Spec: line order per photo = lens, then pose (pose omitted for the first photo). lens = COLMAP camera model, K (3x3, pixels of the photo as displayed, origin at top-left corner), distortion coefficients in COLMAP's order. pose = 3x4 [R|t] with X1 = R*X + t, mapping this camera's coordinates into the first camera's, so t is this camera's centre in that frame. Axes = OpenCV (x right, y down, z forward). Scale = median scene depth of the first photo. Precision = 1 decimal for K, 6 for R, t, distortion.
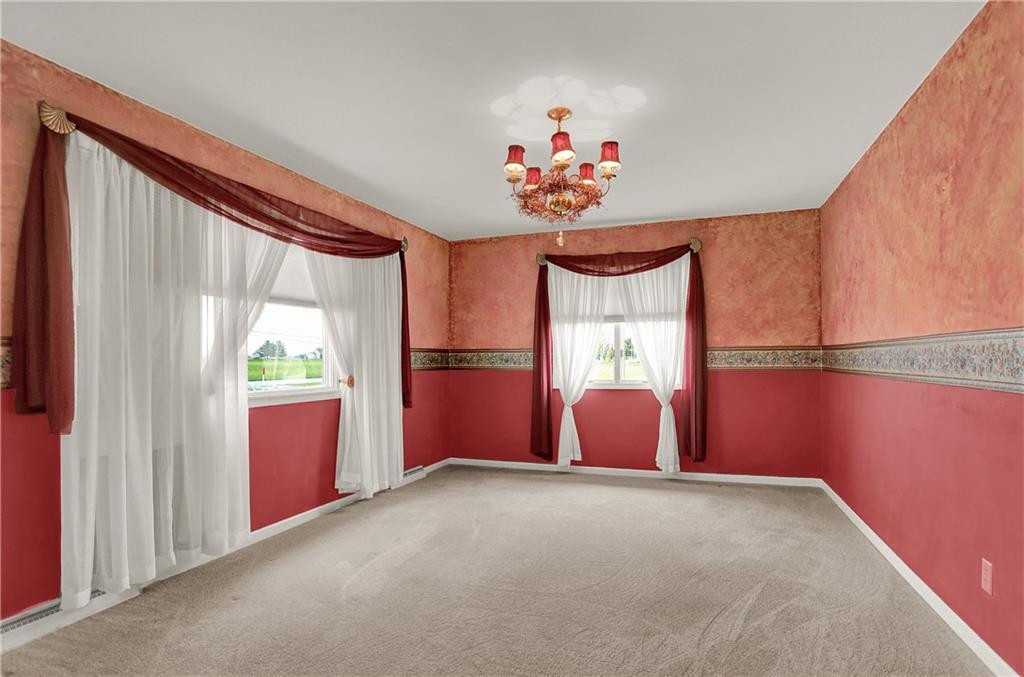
lens RADIAL K [[526.0, 0, 512.0], [0, 526.0, 338.5], [0, 0, 1]] dist [-0.065325, 0.034162]
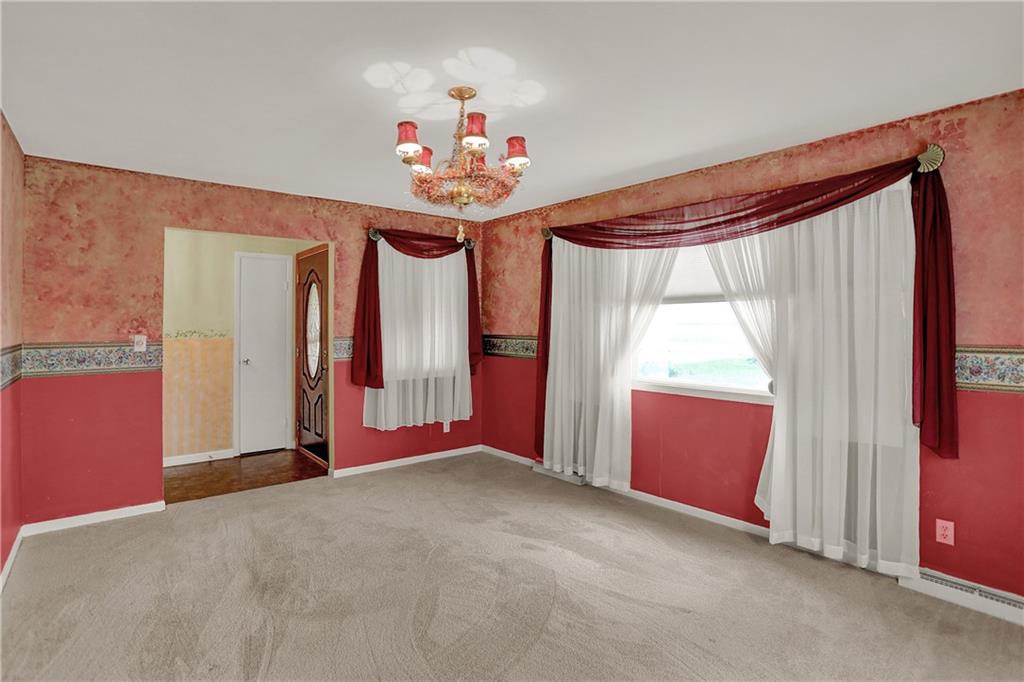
lens RADIAL K [[557.6, 0, 512.0], [0, 557.6, 341.0], [0, 0, 1]] dist [-0.000009, 0.000131]
pose [[-0.528113, -0.026309, -0.848766, 0.768581], [-0.006983, 0.999621, -0.026640, 0.049045], [0.849145, -0.008143, -0.528096, 1.377751]]
